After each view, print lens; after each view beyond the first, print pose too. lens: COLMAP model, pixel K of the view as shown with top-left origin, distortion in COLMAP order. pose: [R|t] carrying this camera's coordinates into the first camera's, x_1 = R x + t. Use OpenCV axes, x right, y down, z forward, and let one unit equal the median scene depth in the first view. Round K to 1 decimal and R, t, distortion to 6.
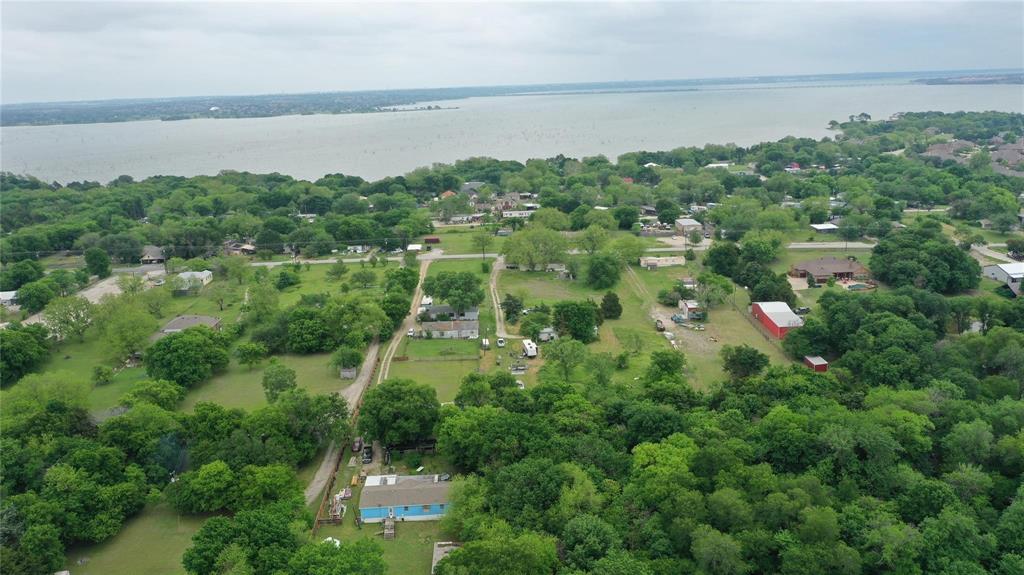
lens RADIAL K [[811.7, 0, 512.0], [0, 811.7, 287.5], [0, 0, 1]] dist [0.006399, -0.005248]
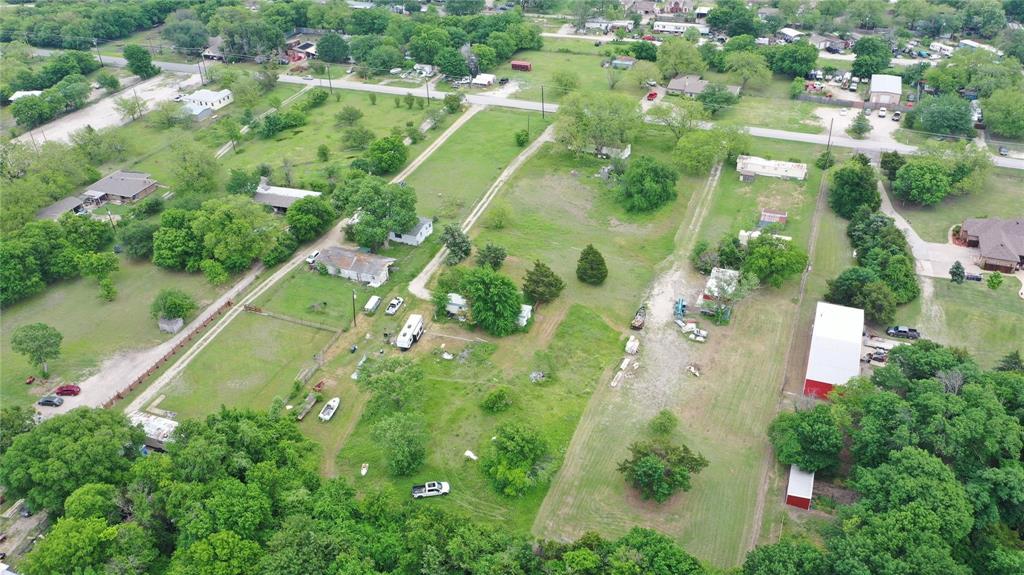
lens RADIAL K [[811.7, 0, 512.0], [0, 811.7, 287.5], [0, 0, 1]] dist [0.006399, -0.005248]
pose [[0.917864, 0.217988, -0.331673, 0.206477], [-0.096447, 0.933123, 0.346380, -0.134850], [0.384999, -0.285941, 0.877504, 0.264387]]
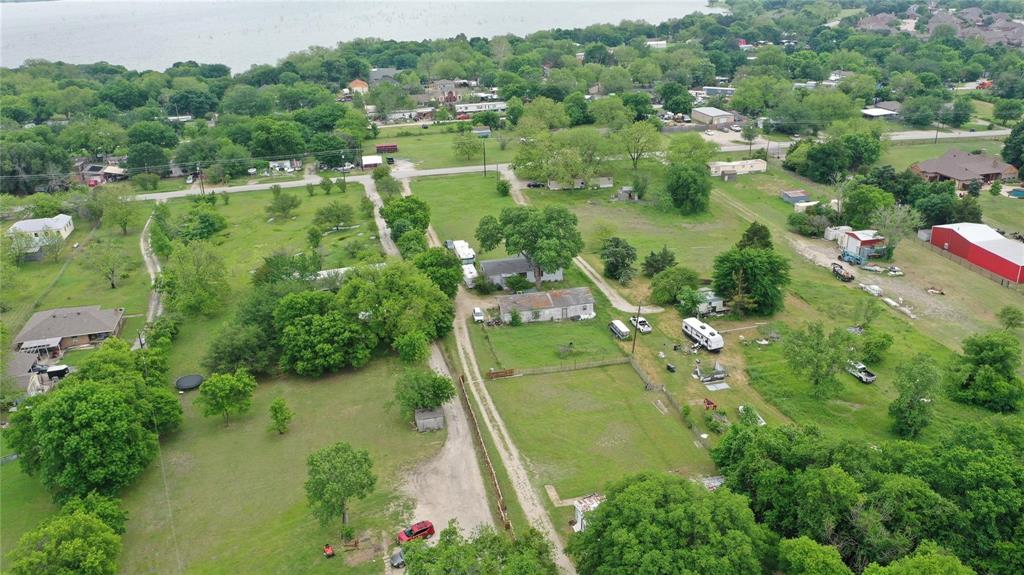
lens RADIAL K [[811.7, 0, 512.0], [0, 811.7, 287.5], [0, 0, 1]] dist [0.006399, -0.005248]
pose [[0.978165, -0.073515, 0.194392, -0.144449], [0.047590, 0.989726, 0.134827, -0.029350], [-0.202306, -0.122632, 0.971614, 0.280913]]
